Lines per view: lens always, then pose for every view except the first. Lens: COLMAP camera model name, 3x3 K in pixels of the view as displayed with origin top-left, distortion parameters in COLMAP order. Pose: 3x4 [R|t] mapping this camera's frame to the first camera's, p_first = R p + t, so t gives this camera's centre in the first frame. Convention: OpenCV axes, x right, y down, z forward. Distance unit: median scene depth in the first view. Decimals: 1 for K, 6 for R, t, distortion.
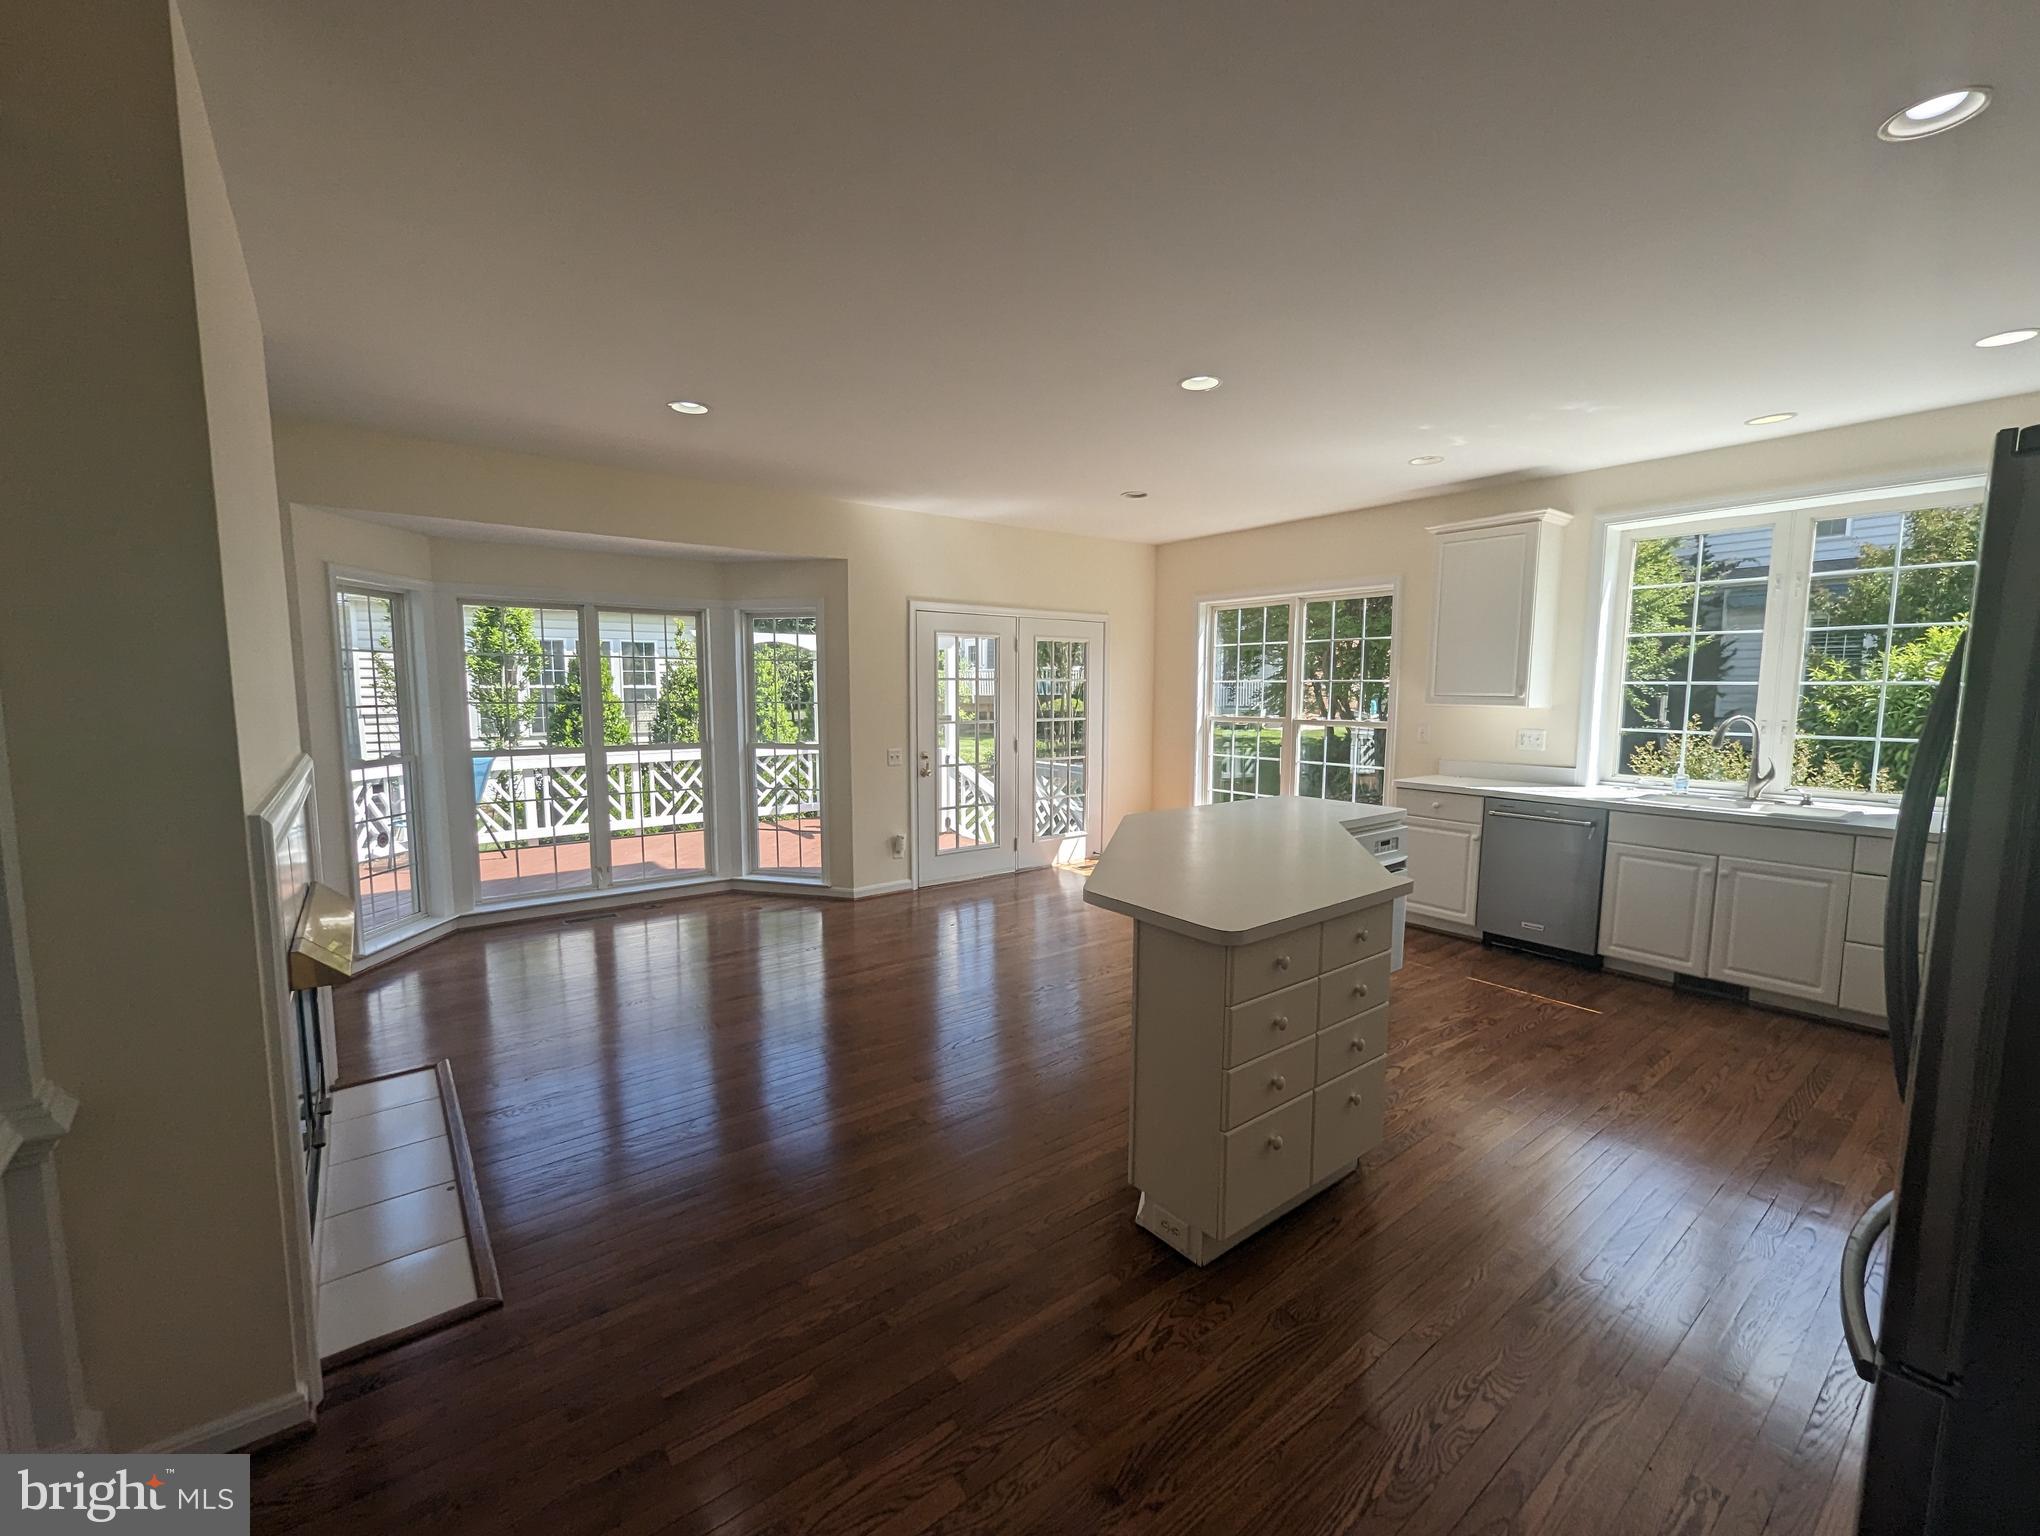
lens RADIAL K [[844.3, 0, 1017.7], [0, 844.3, 773.6], [0, 0, 1]] dist [0.002911, -0.000608]
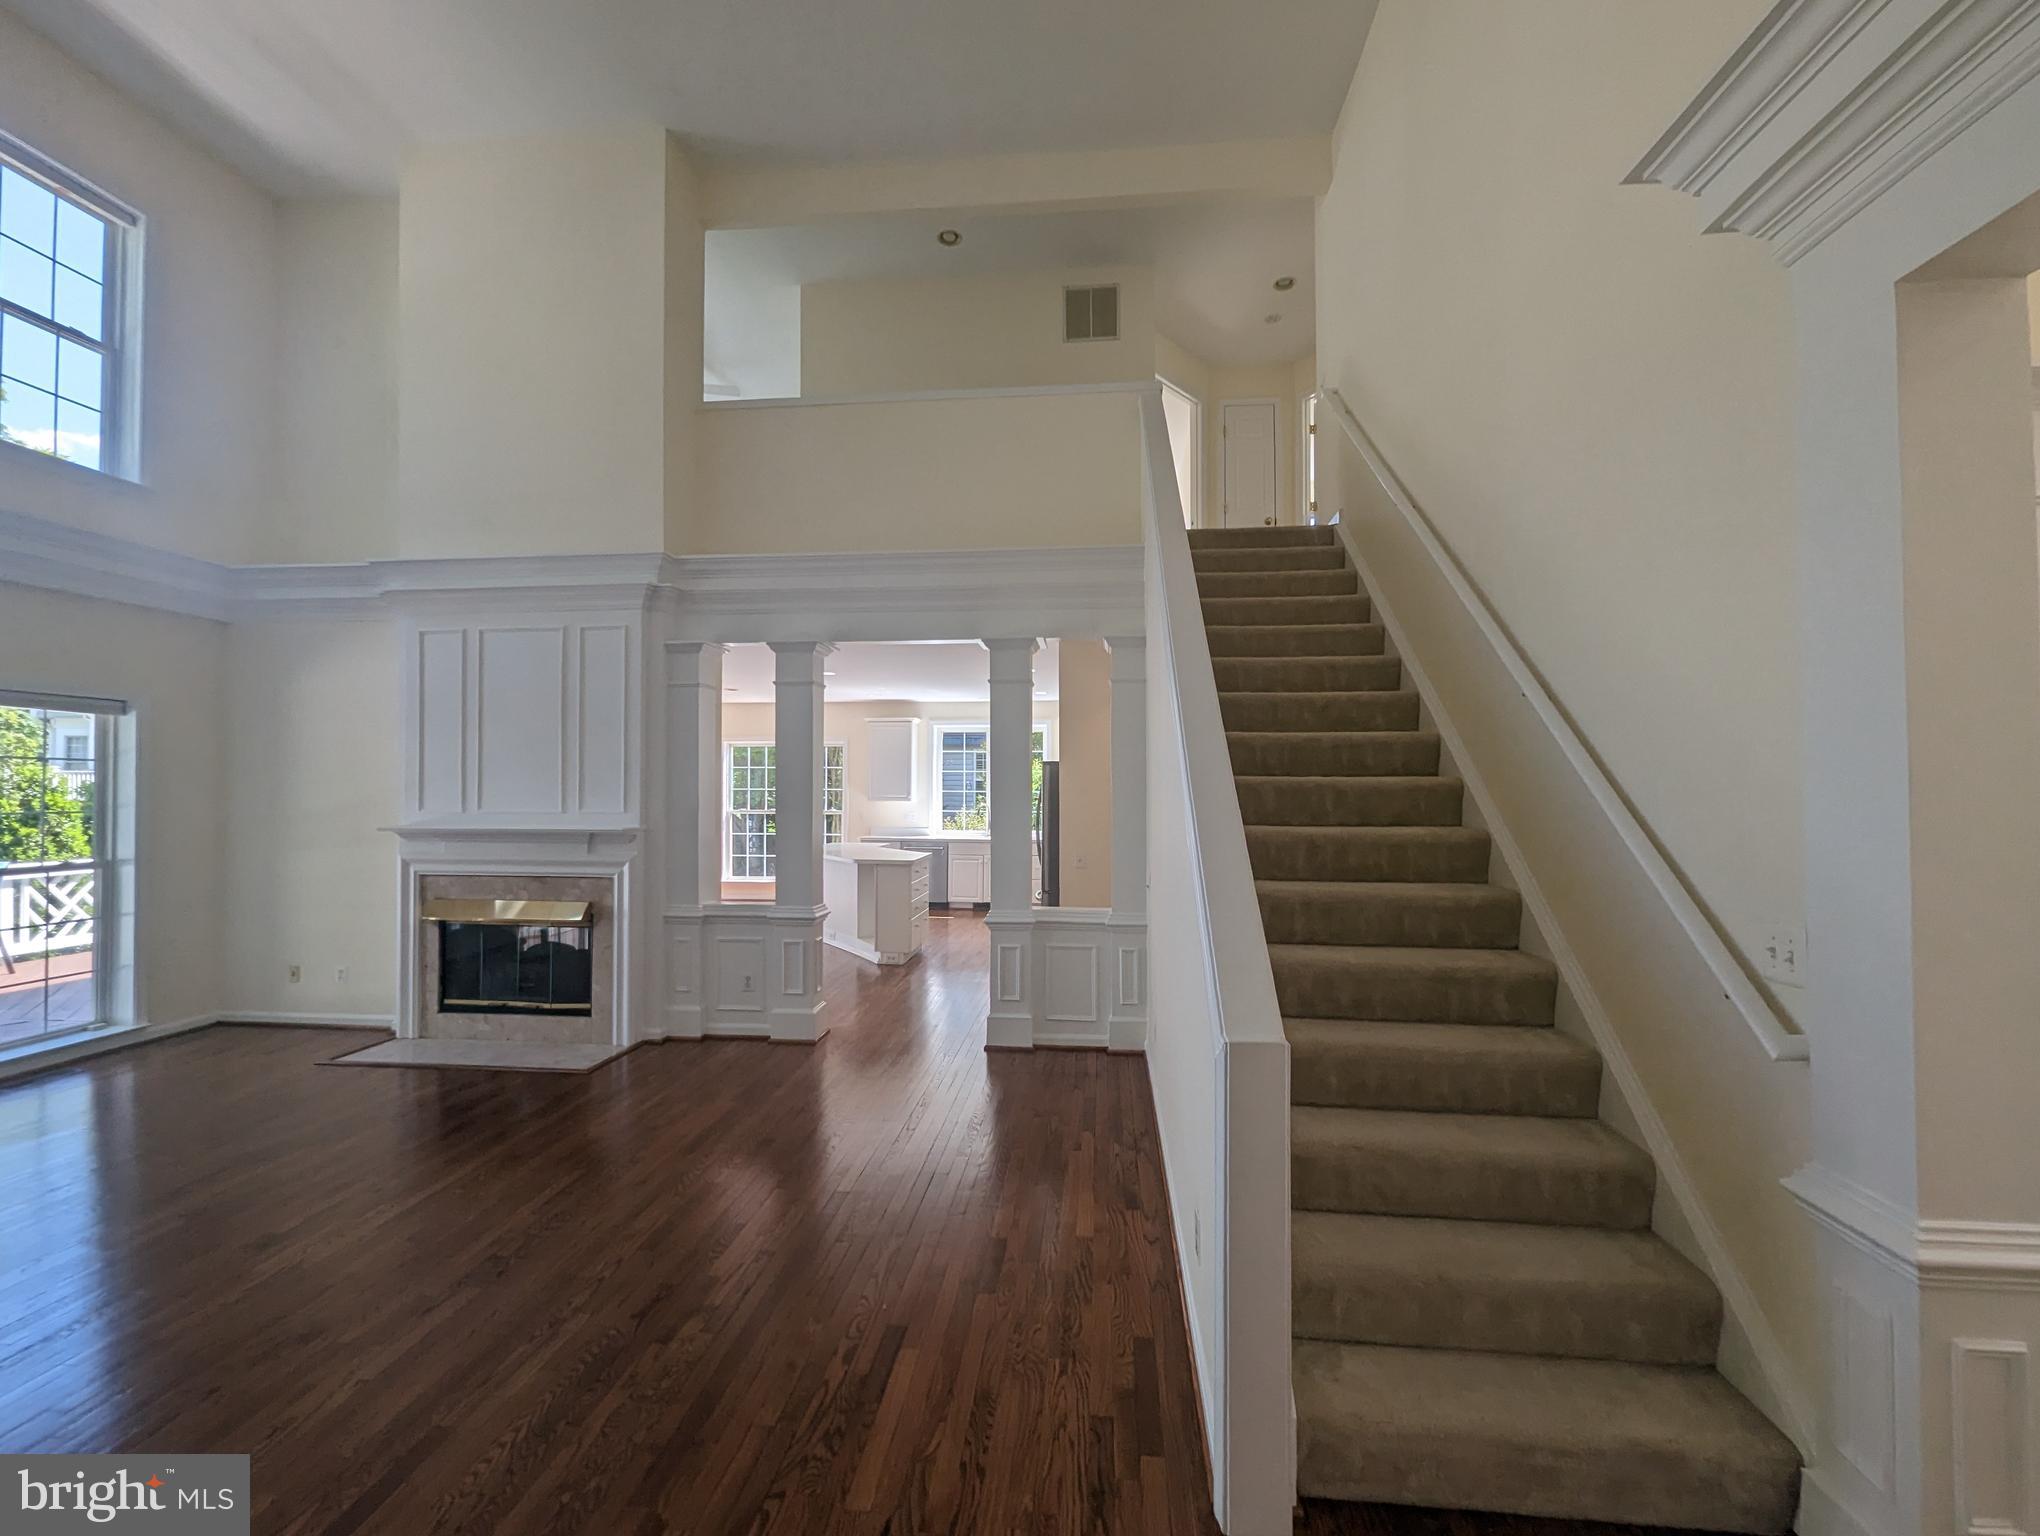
lens RADIAL K [[844.3, 0, 1020.8], [0, 844.3, 773.2], [0, 0, 1]] dist [0.002911, -0.000608]
pose [[0.676330, 0.017825, 0.736383, -0.628393], [0.073027, 0.993159, -0.091112, 0.054821], [-0.732969, 0.115398, 0.670402, -0.553208]]
